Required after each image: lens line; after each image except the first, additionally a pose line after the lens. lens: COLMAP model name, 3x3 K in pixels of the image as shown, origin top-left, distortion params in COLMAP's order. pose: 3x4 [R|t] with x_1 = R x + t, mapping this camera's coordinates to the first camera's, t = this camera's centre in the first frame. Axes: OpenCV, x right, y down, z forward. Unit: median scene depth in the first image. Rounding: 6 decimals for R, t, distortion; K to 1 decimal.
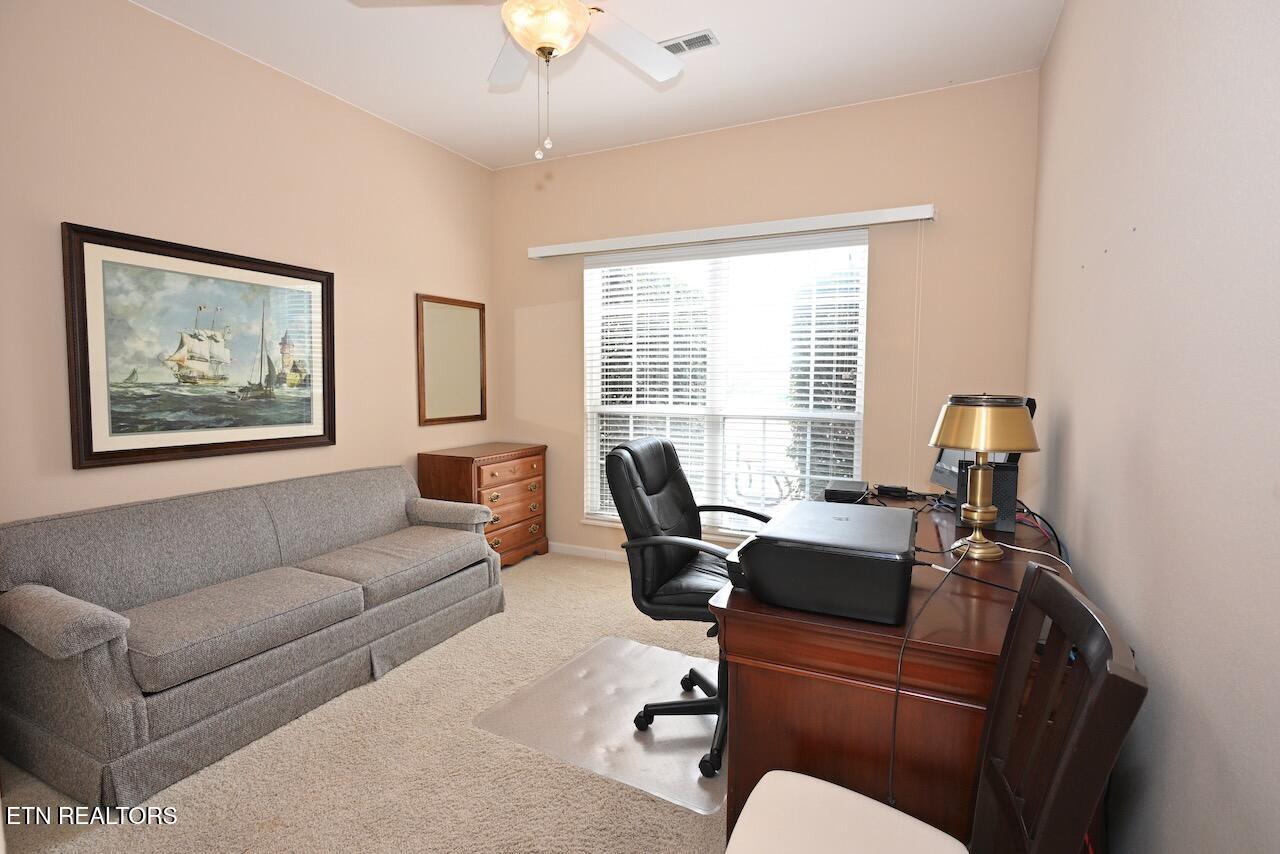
lens RADIAL K [[615.3, 0, 638.3], [0, 615.3, 427.0], [0, 0, 1]] dist [-0.003899, 0.001663]
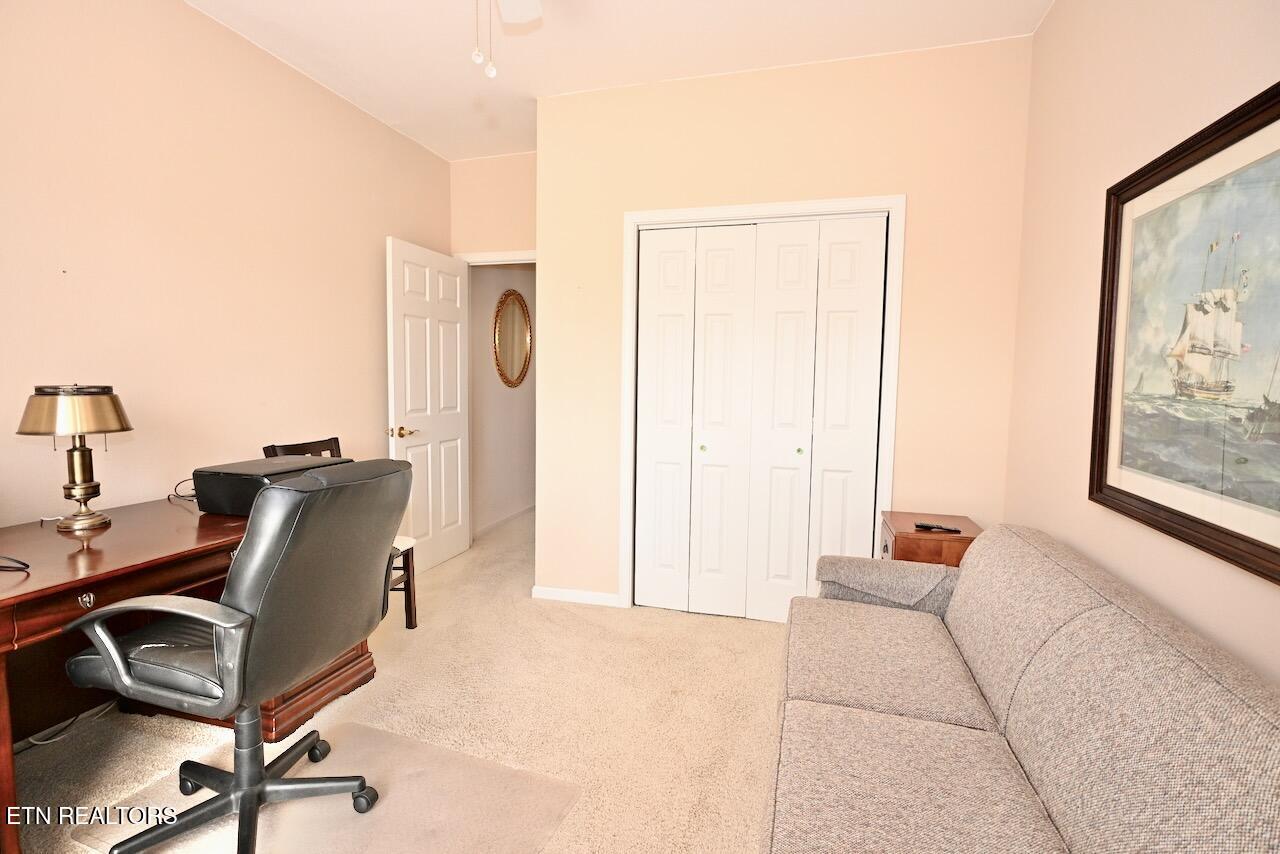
lens RADIAL K [[615.3, 0, 638.3], [0, 615.3, 427.0], [0, 0, 1]] dist [-0.003899, 0.001663]
pose [[-0.986204, -0.003053, -0.165506, -0.171477], [-0.028760, 0.987784, 0.153154, -0.113576], [0.163016, 0.155802, -0.974244, 1.449718]]
